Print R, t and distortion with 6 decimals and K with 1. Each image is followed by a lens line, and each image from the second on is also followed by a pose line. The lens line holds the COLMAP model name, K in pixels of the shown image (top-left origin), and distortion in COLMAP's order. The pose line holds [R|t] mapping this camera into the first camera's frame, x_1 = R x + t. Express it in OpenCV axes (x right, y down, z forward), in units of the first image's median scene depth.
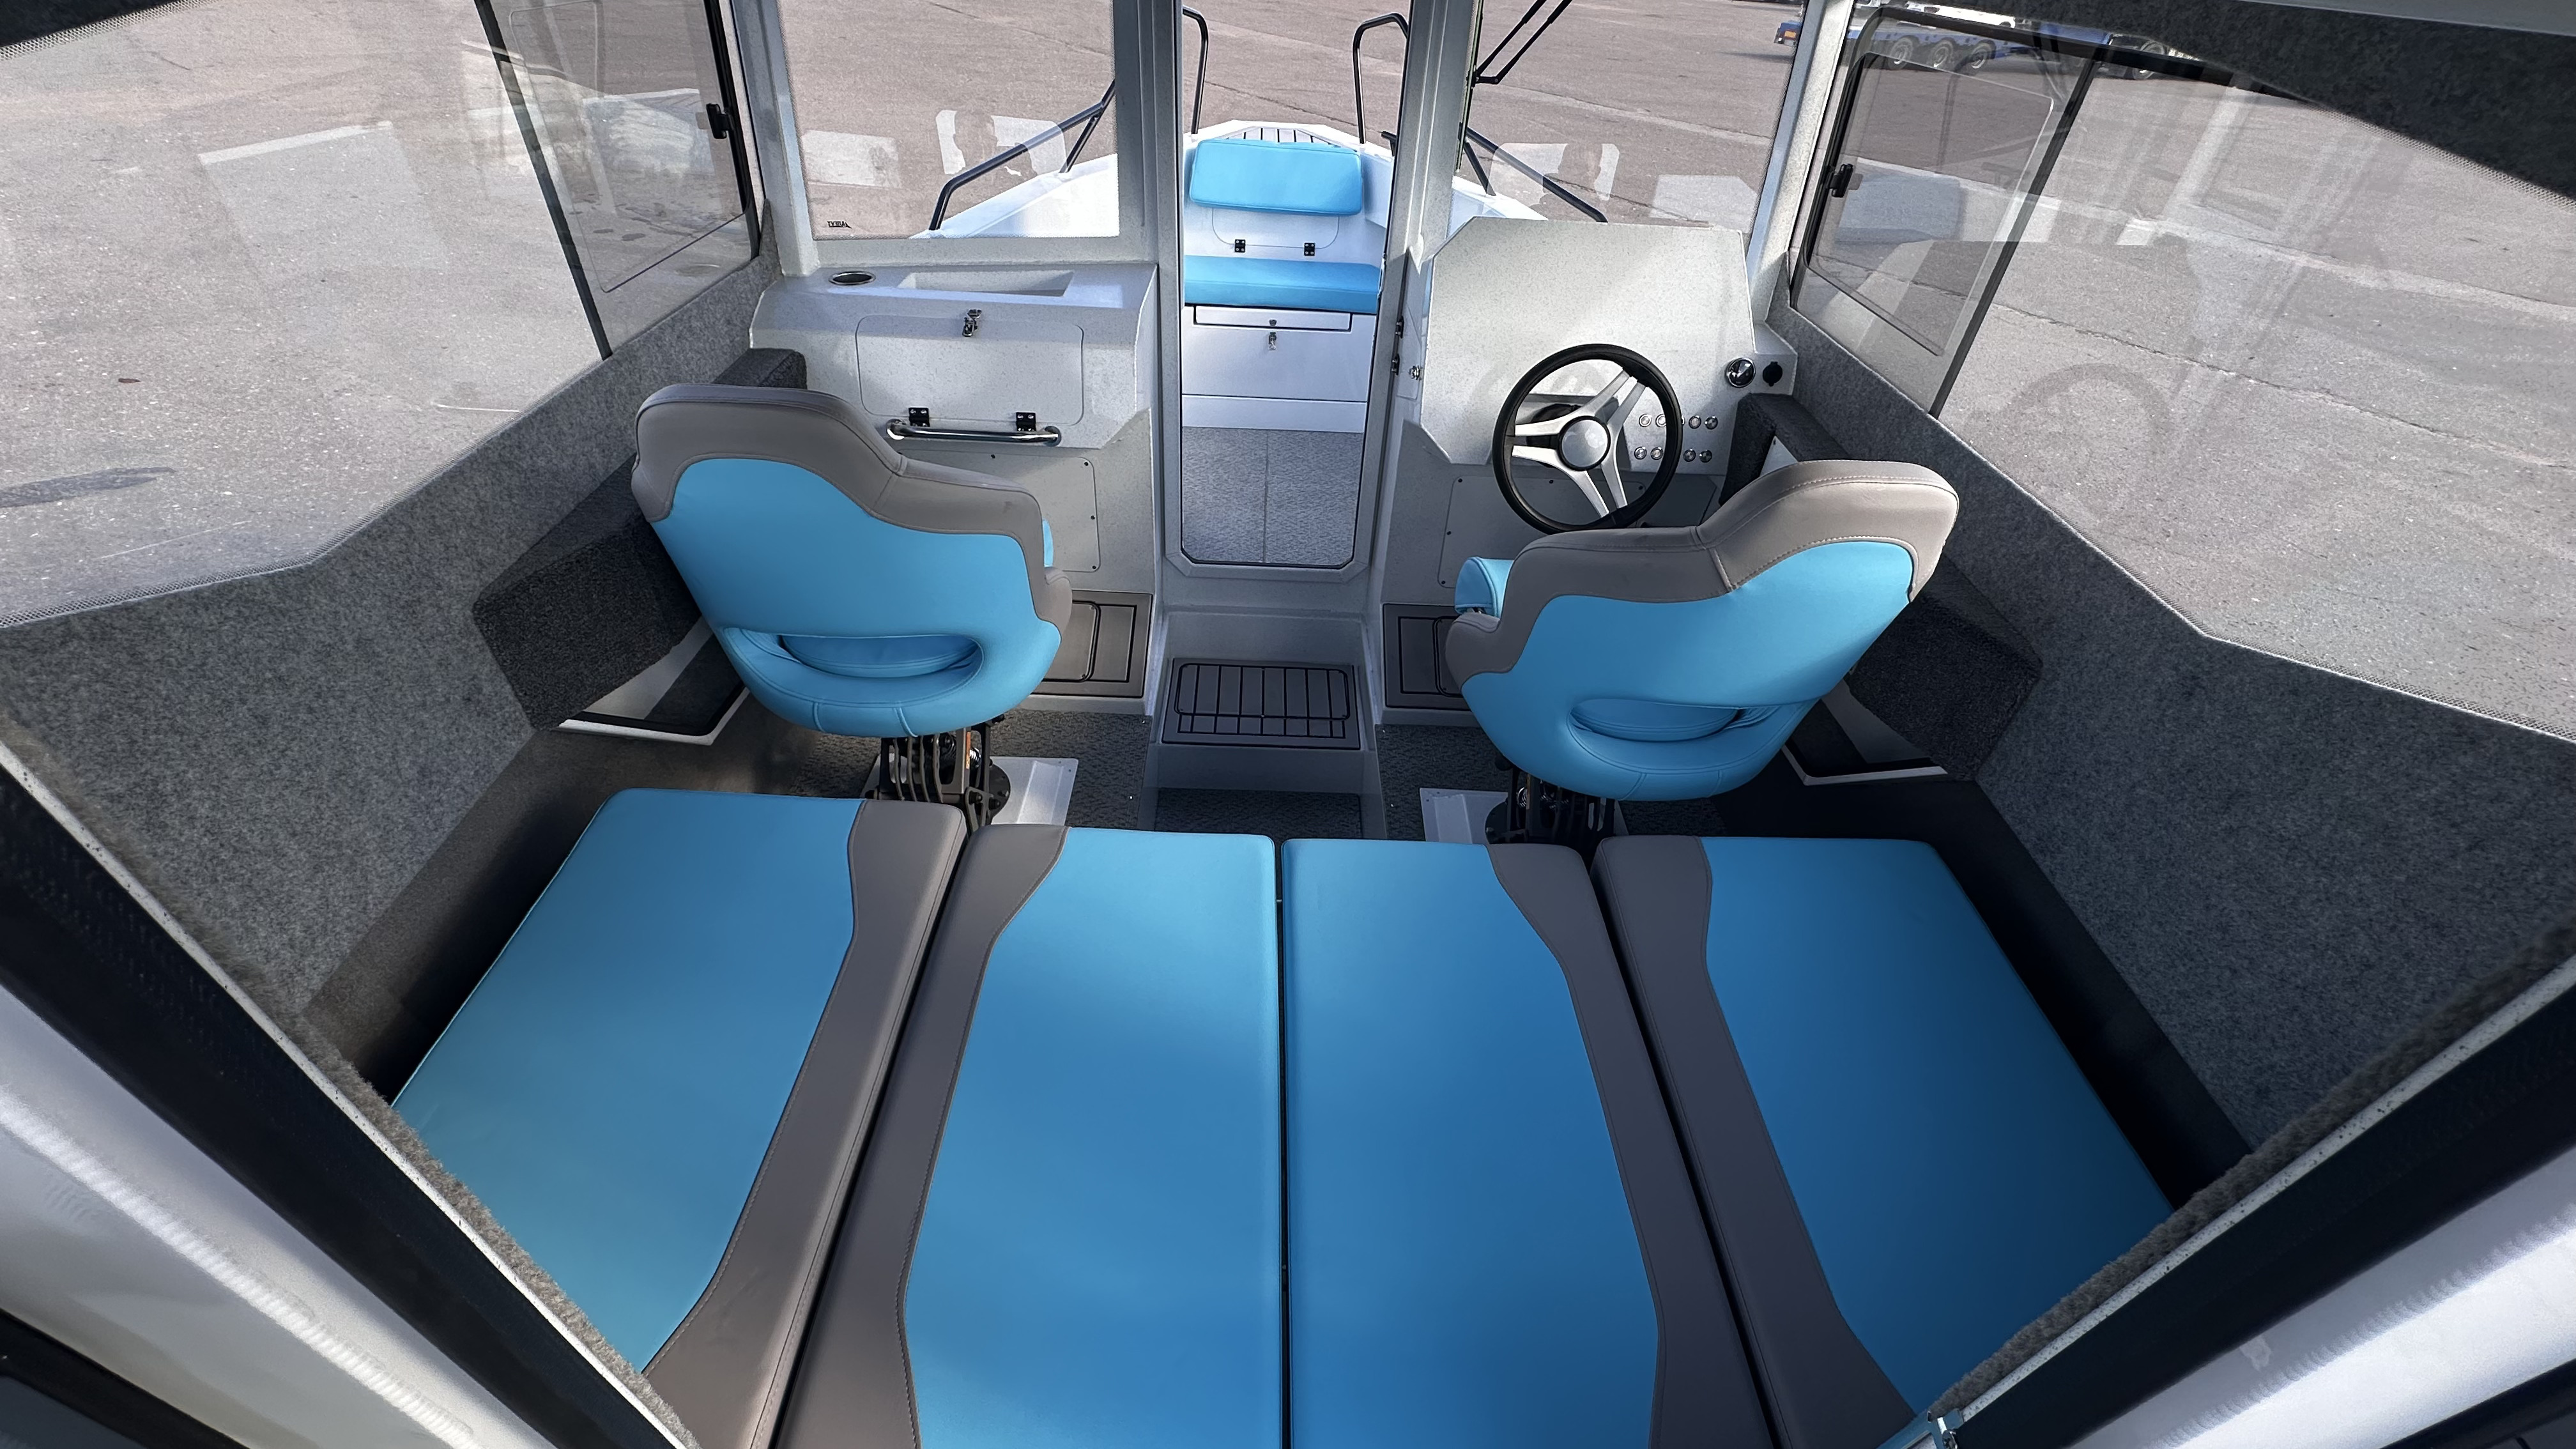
lens RADIAL K [[1029.1, 0, 1283.2], [0, 1029.1, 723.4], [0, 0, 1]] dist [-0.002360, 0.000350]
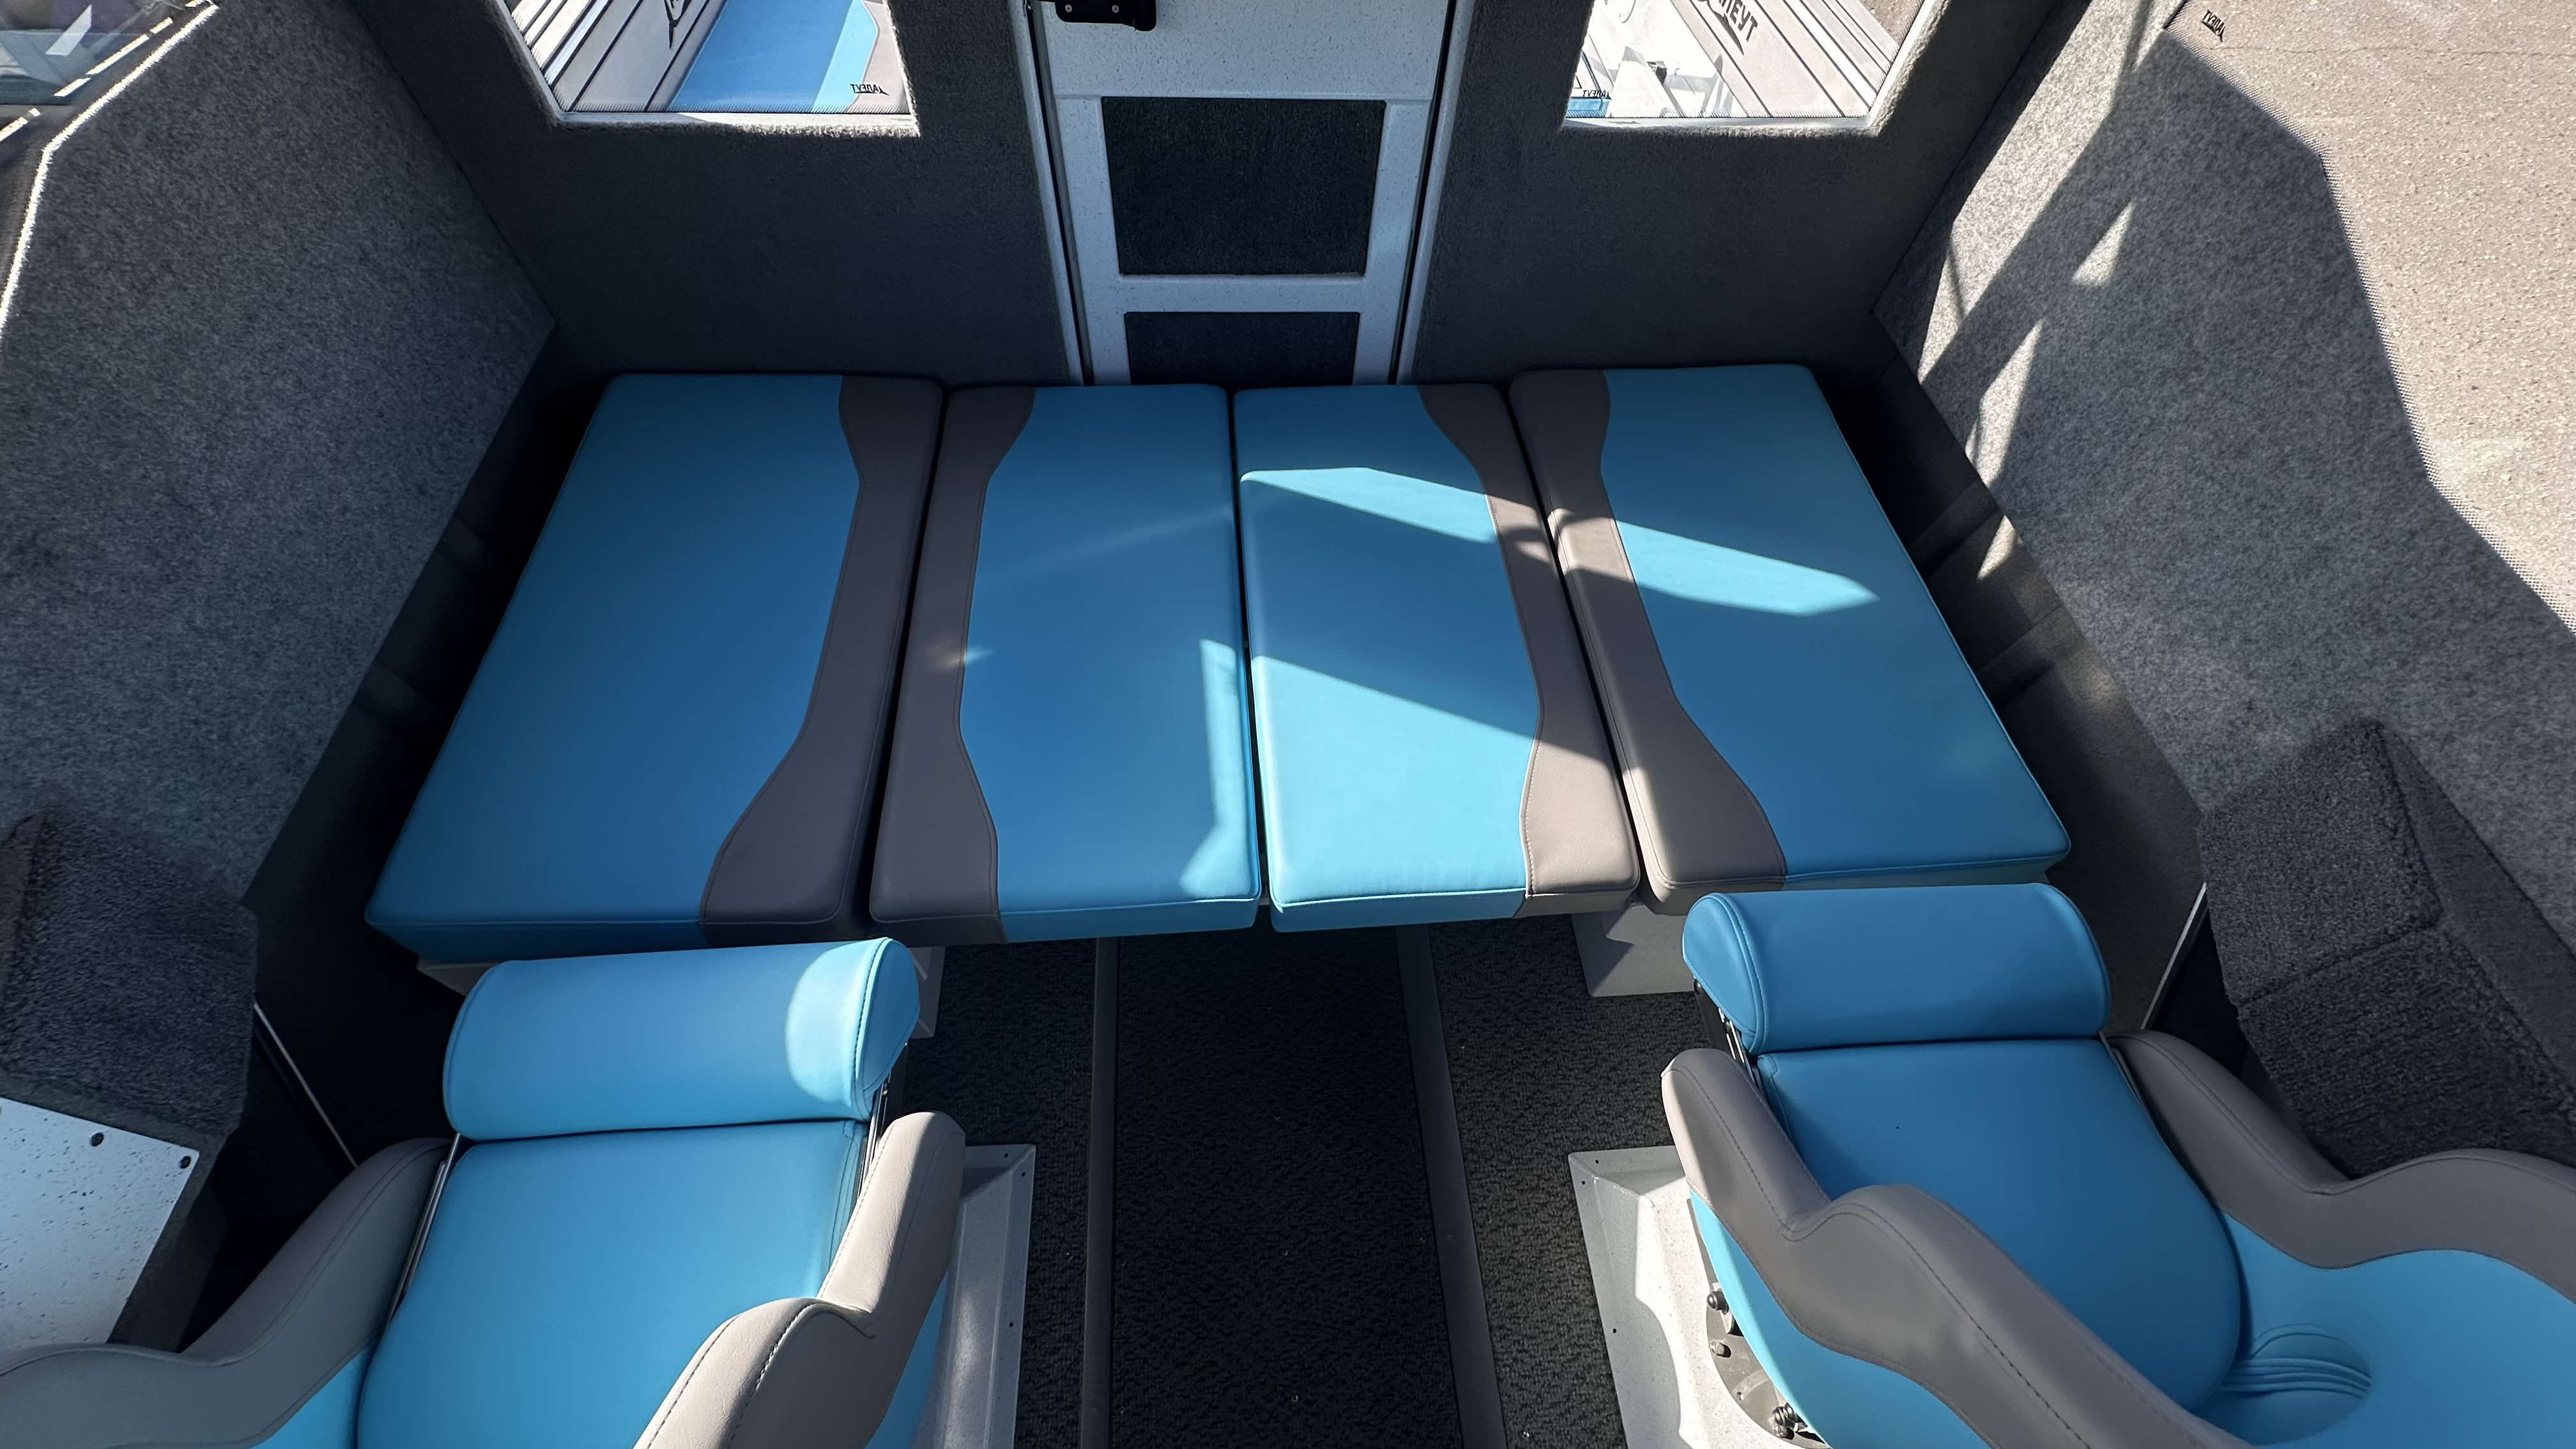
lens RADIAL K [[1029.1, 0, 1282.5], [0, 1029.1, 724.0], [0, 0, 1]] dist [-0.002360, 0.000350]
pose [[-0.994401, 0.009233, -0.105270, 0.048176], [-0.105670, -0.096505, 0.989707, -0.494831], [-0.001021, 0.995290, 0.096940, 0.603592]]
